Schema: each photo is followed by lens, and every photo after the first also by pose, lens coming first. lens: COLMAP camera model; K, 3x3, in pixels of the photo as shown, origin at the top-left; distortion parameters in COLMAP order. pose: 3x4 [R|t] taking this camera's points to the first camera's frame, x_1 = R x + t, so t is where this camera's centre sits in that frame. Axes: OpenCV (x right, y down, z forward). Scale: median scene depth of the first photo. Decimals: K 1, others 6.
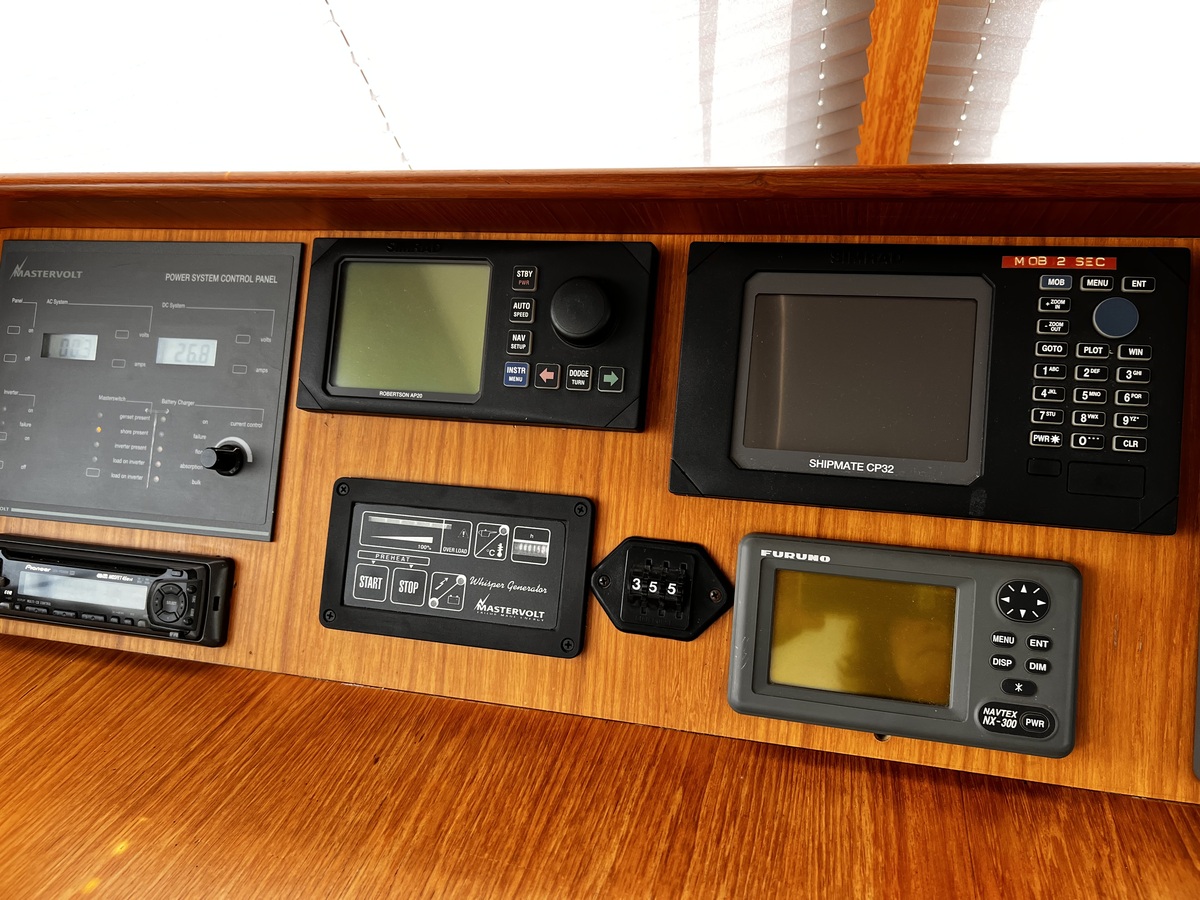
lens RADIAL K [[906.2, 0, 597.3], [0, 906.2, 458.8], [0, 0, 1]] dist [0.032943, -0.049476]
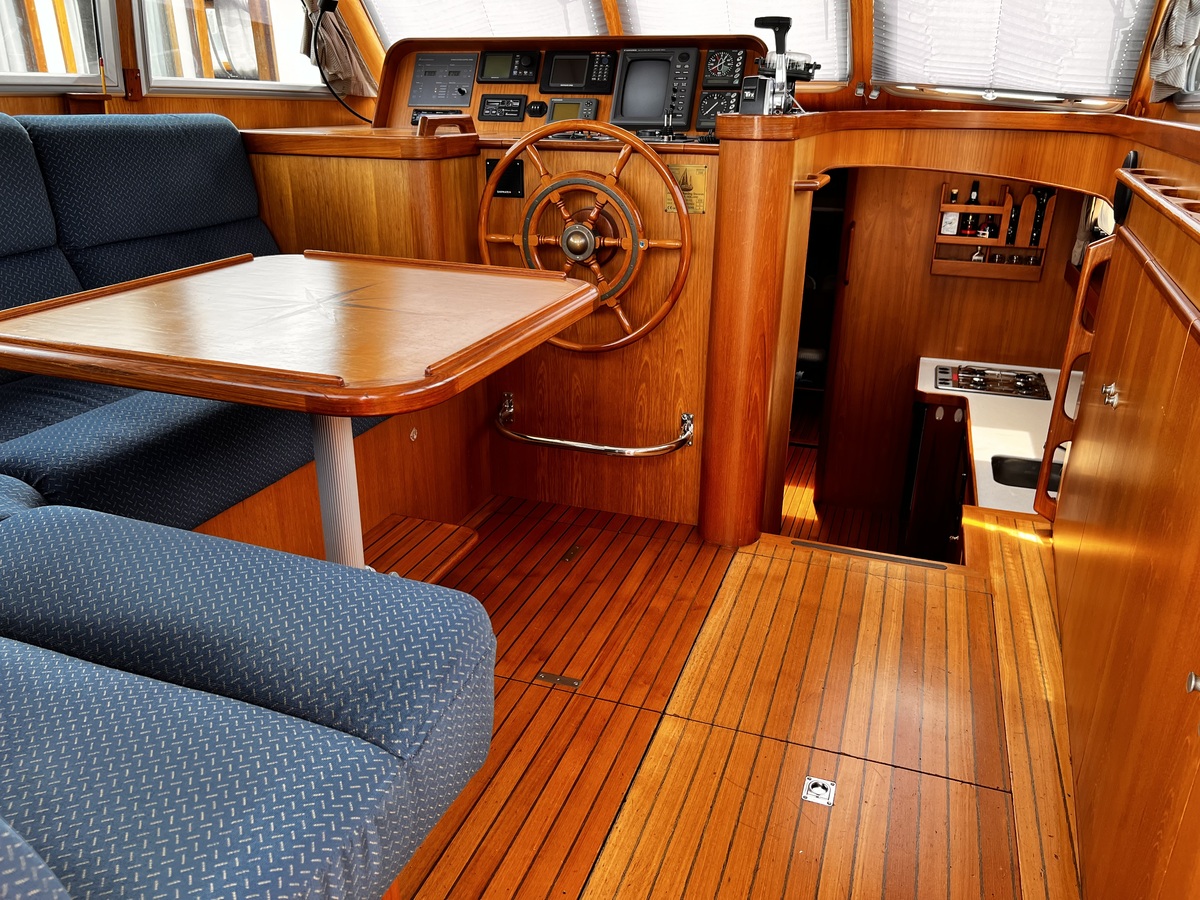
lens RADIAL K [[909.6, 0, 600.0], [0, 909.6, 450.0], [0, 0, 1]] dist [0.005402, -0.003182]
pose [[0.995763, 0.064118, -0.065921, 1.010594], [-0.063920, 0.997942, 0.005103, 2.298411], [0.066113, -0.000868, 0.997812, -4.874674]]
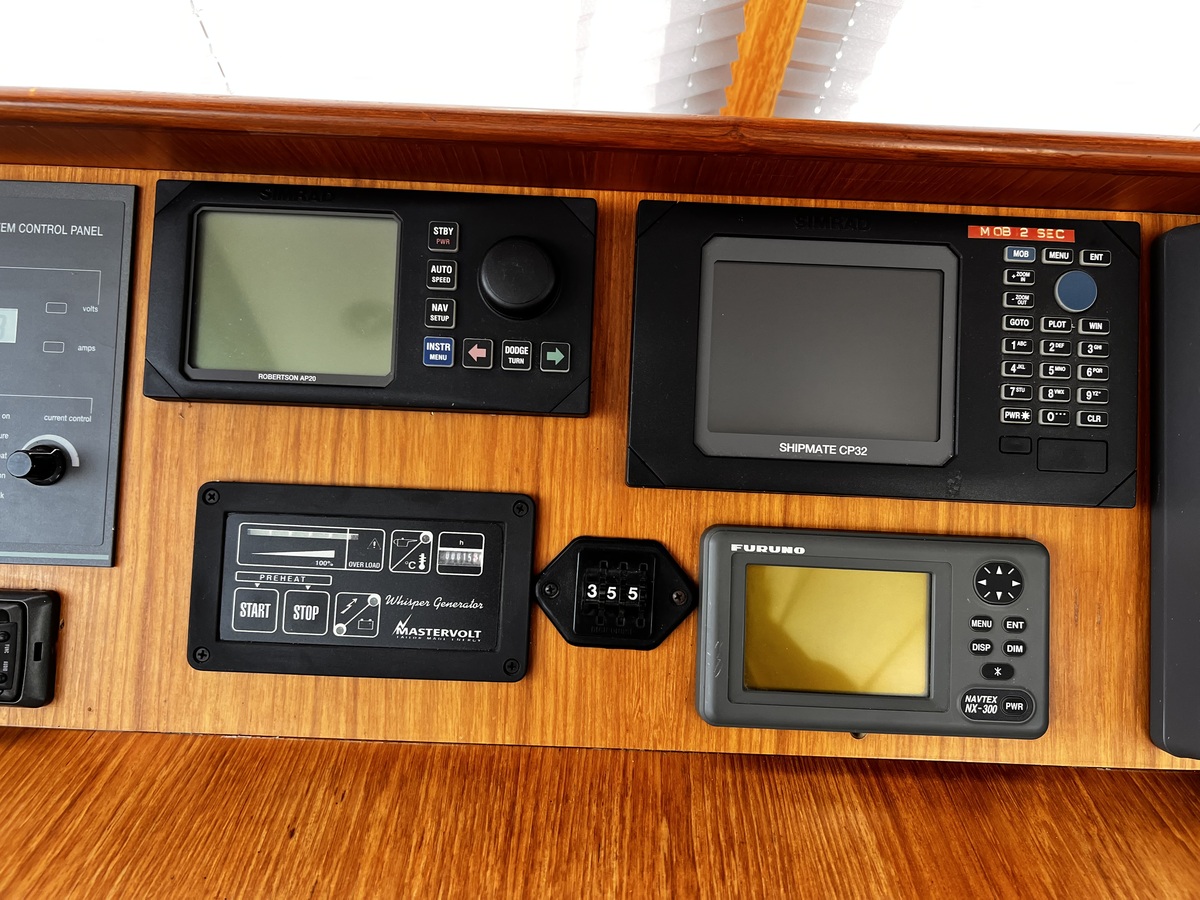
lens RADIAL K [[909.6, 0, 600.0], [0, 909.6, 450.0], [0, 0, 1]] dist [0.005402, -0.003182]
pose [[0.966908, -0.035814, 0.252600, -0.165382], [0.028653, 0.999078, 0.031971, -0.025847], [-0.253512, -0.023676, 0.967043, 0.151947]]
